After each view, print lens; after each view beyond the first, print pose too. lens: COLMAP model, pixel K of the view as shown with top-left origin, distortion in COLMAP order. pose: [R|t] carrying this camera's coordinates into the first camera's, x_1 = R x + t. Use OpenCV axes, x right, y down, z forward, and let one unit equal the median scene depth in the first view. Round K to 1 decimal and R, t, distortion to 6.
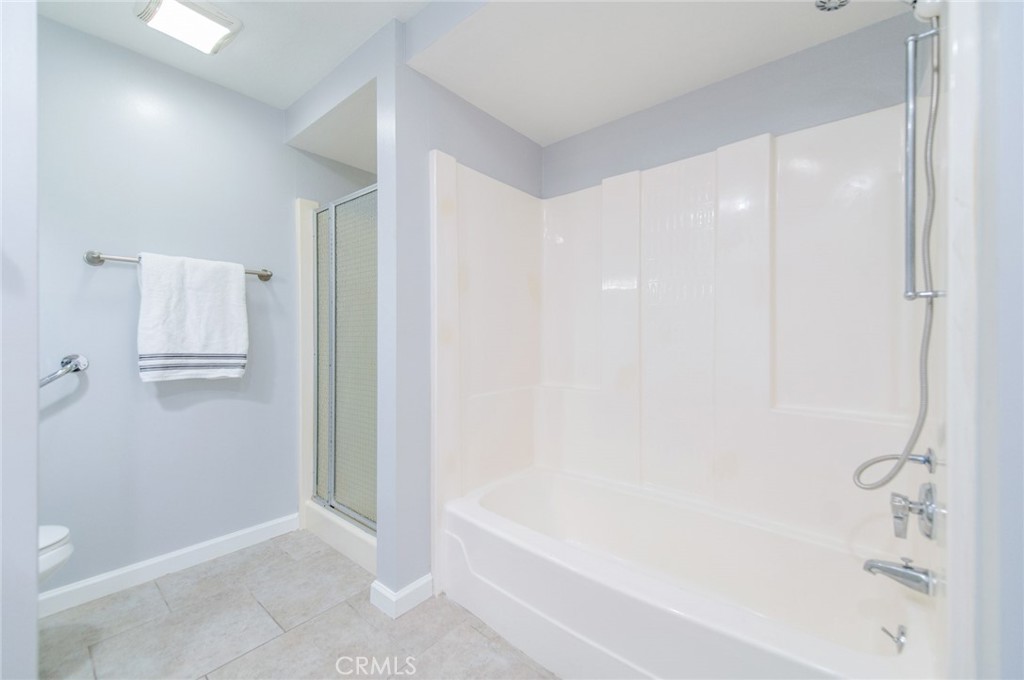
lens RADIAL K [[399.9, 0, 510.5], [0, 399.9, 337.4], [0, 0, 1]] dist [0.013485, -0.003442]
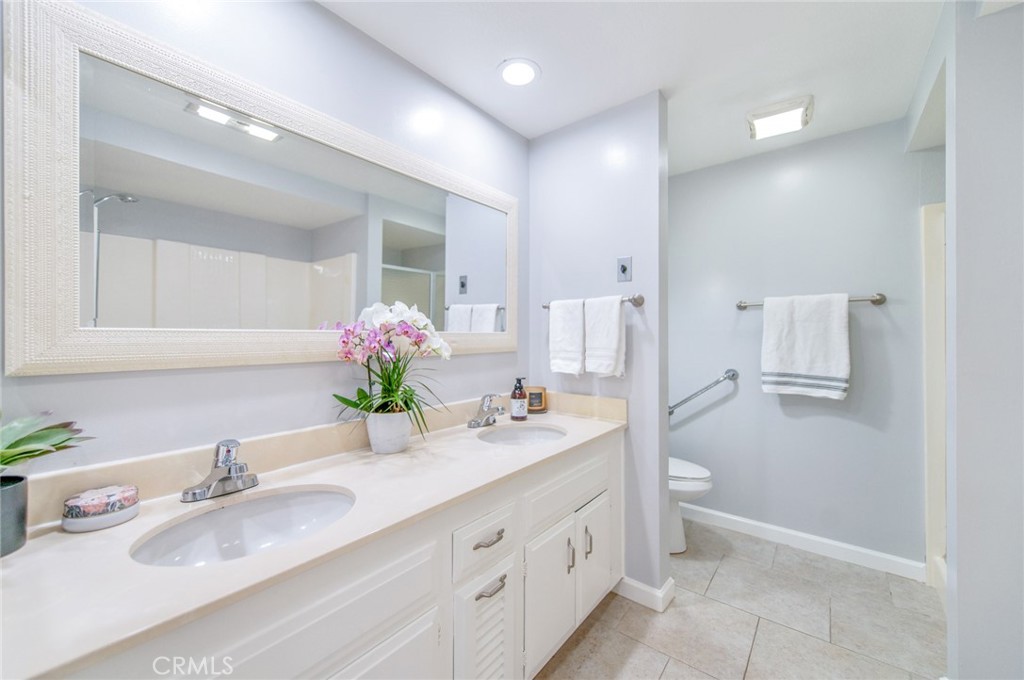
lens RADIAL K [[399.9, 0, 509.6], [0, 399.9, 338.4], [0, 0, 1]] dist [0.013485, -0.003442]
pose [[0.026450, 0.003335, -0.999645, 0.408519], [-0.000621, 0.999994, 0.003319, -0.072239], [0.999650, 0.000533, 0.026452, 0.090514]]
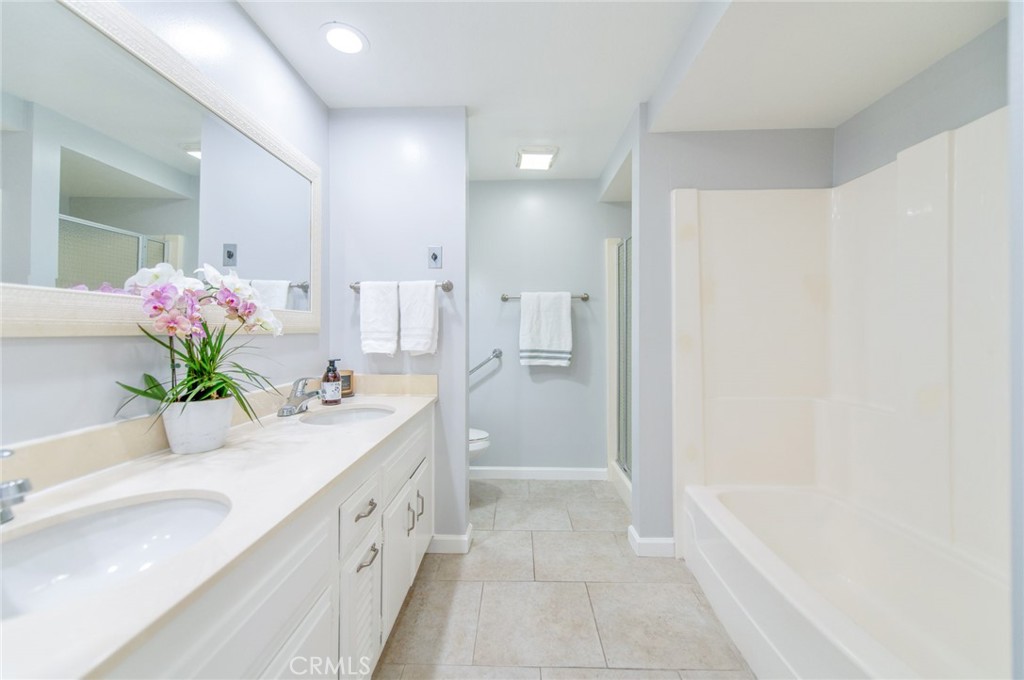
lens RADIAL K [[399.9, 0, 507.2], [0, 399.9, 333.2], [0, 0, 1]] dist [0.013485, -0.003442]
pose [[0.620159, 0.003643, -0.784468, 0.408489], [-0.001425, 0.999993, 0.003518, -0.034280], [0.784475, -0.001064, 0.620160, -0.135827]]
